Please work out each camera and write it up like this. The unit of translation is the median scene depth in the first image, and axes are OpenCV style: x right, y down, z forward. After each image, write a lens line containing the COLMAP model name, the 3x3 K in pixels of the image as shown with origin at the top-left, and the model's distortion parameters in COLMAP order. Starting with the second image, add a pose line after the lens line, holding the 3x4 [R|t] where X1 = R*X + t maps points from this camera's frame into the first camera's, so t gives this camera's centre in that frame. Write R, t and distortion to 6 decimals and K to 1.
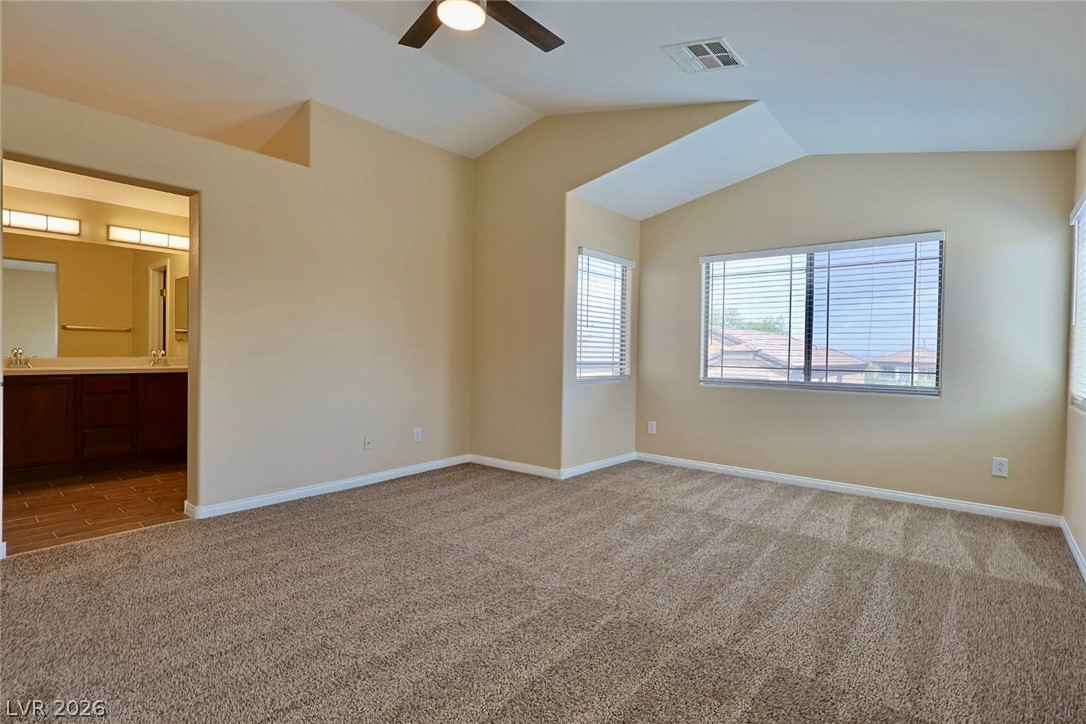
lens RADIAL K [[531.7, 0, 541.8], [0, 531.7, 364.3], [0, 0, 1]] dist [-0.007833, 0.001569]
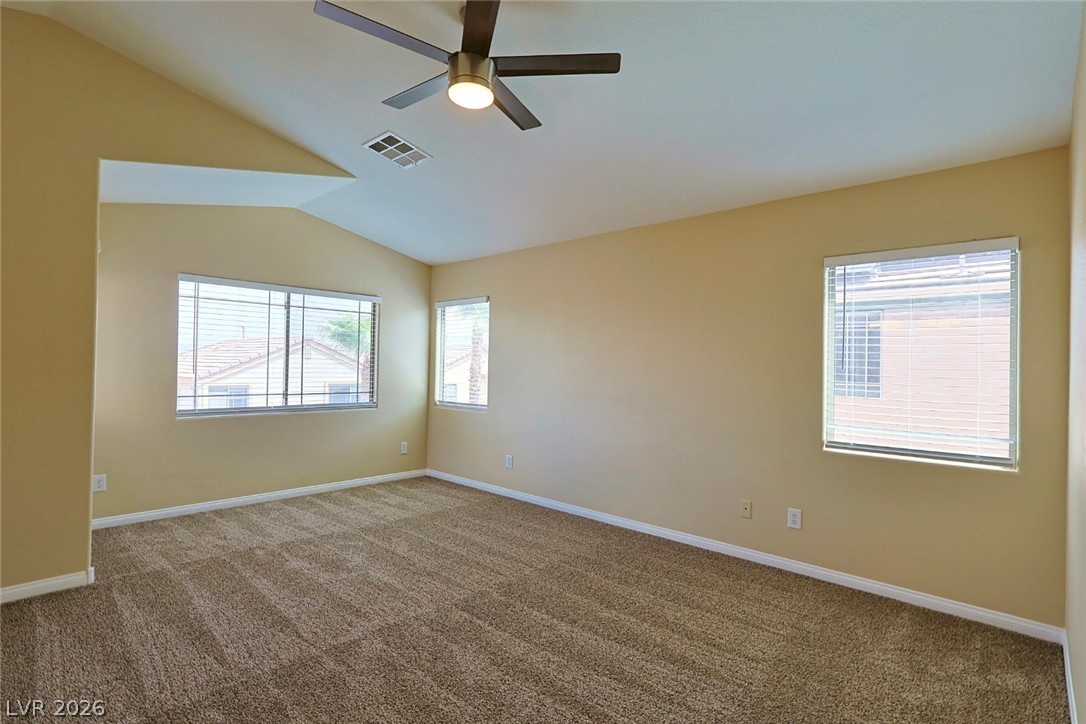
lens RADIAL K [[531.7, 0, 535.4], [0, 531.7, 363.6], [0, 0, 1]] dist [-0.007833, 0.001569]
pose [[0.058865, -0.009201, 0.998224, -0.679143], [0.006993, 0.999937, 0.008805, -0.071168], [-0.998241, 0.006462, 0.058926, 0.453425]]
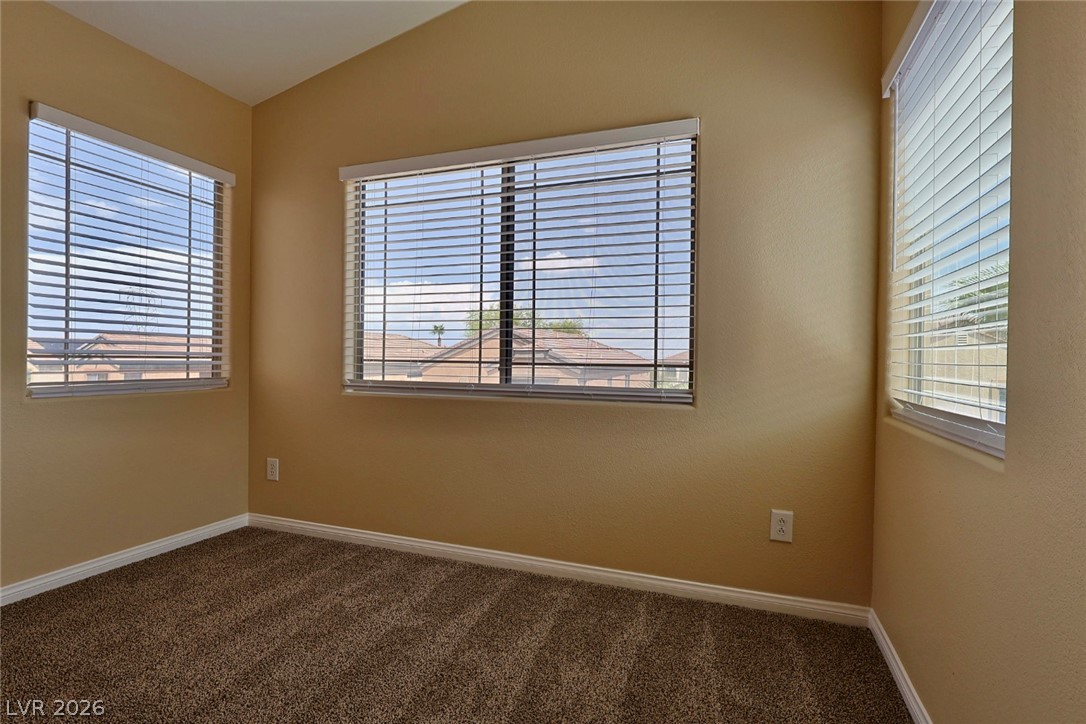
lens RADIAL K [[531.7, 0, 548.7], [0, 531.7, 366.7], [0, 0, 1]] dist [-0.007833, 0.001569]
pose [[0.941613, -0.010835, 0.336523, 0.394936], [0.010368, 0.999941, 0.003185, 0.014153], [-0.336538, 0.000490, 0.941670, 0.492536]]
